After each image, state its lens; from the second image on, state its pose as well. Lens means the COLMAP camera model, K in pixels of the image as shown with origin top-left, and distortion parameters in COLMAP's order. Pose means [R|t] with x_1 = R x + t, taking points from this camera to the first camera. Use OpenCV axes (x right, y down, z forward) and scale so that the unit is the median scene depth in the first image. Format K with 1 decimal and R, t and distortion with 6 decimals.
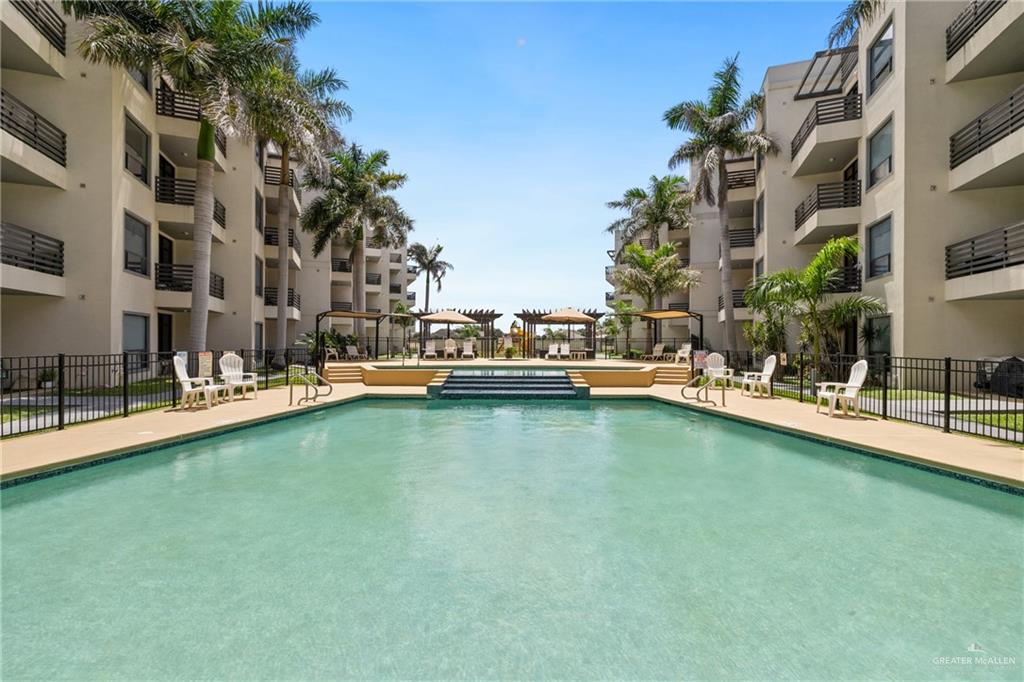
lens RADIAL K [[430.9, 0, 512.0], [0, 430.9, 341.0], [0, 0, 1]] dist [-0.000023, 0.000017]
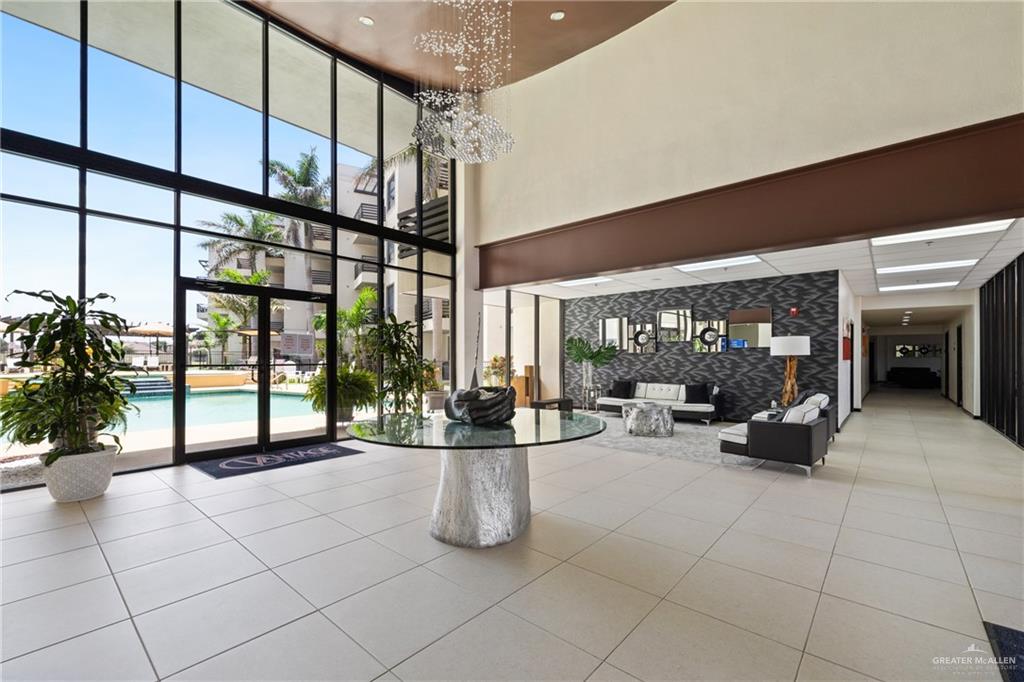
lens RADIAL K [[438.9, 0, 509.0], [0, 438.9, 356.8], [0, 0, 1]] dist [-0.000689, -0.000053]
pose [[0.667258, 0.004388, 0.744814, -0.088830], [-0.003252, 0.999990, -0.002978, 0.008499], [-0.744820, -0.000435, 0.667266, -0.323775]]
